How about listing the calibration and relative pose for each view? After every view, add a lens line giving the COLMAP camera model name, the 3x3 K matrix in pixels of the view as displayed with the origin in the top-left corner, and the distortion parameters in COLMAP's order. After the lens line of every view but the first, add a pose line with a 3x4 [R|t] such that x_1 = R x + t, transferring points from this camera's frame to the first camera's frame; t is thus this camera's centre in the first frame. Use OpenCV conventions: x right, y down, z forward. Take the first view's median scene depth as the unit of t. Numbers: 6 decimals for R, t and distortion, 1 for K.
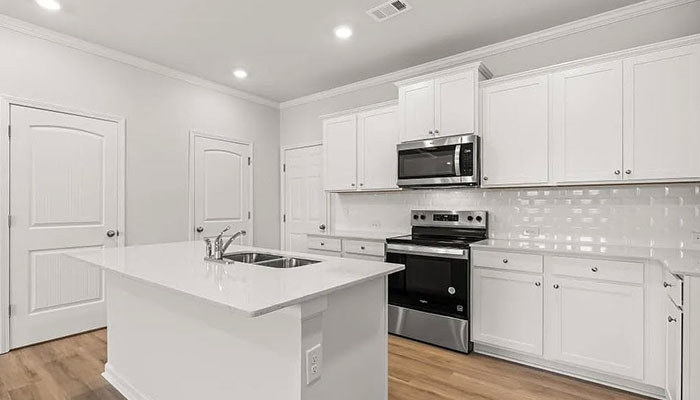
lens RADIAL K [[339.8, 0, 330.2], [0, 339.8, 198.9], [0, 0, 1]] dist [0.004077, -0.000457]
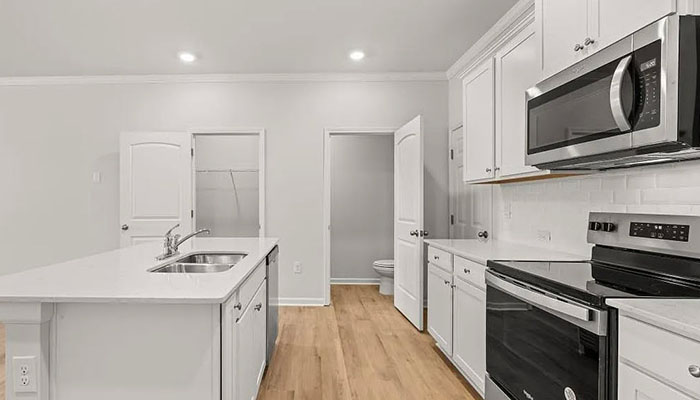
lens RADIAL K [[351.5, 0, 327.2], [0, 351.5, 205.5], [0, 0, 1]] dist [-0.000284, -0.000253]
pose [[0.600942, 0.003904, -0.799283, 0.459464], [0.018975, 0.999637, 0.019149, 0.006221], [0.799068, -0.026674, 0.600649, 0.411122]]
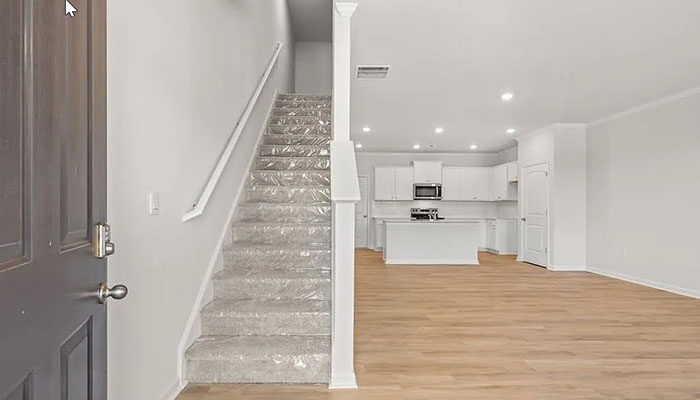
lens RADIAL K [[326.8, 0, 347.4], [0, 326.8, 209.1], [0, 0, 1]] dist [-0.003832, -0.001164]
pose [[0.745969, 0.002639, 0.665975, -1.996871], [-0.018732, 0.999680, 0.017021, 0.009003], [-0.665717, -0.025172, 0.745780, -0.606337]]
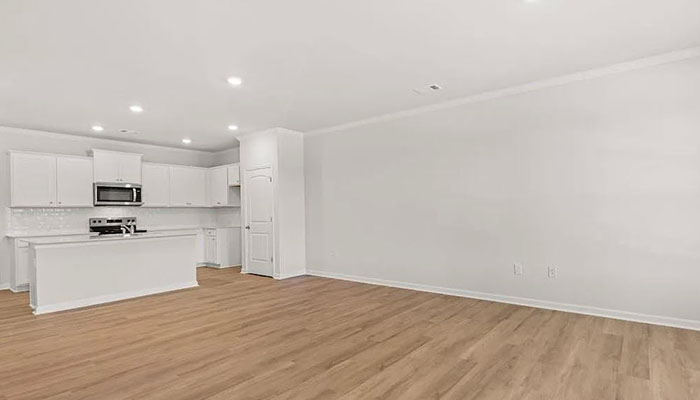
lens RADIAL K [[339.8, 0, 377.0], [0, 339.8, 210.0], [0, 0, 1]] dist [0.004077, -0.000457]
pose [[-0.046857, 0.004720, 0.998890, -1.791725], [-0.003071, 0.999983, -0.004870, -0.005561], [-0.998897, -0.003296, -0.046842, -0.465781]]
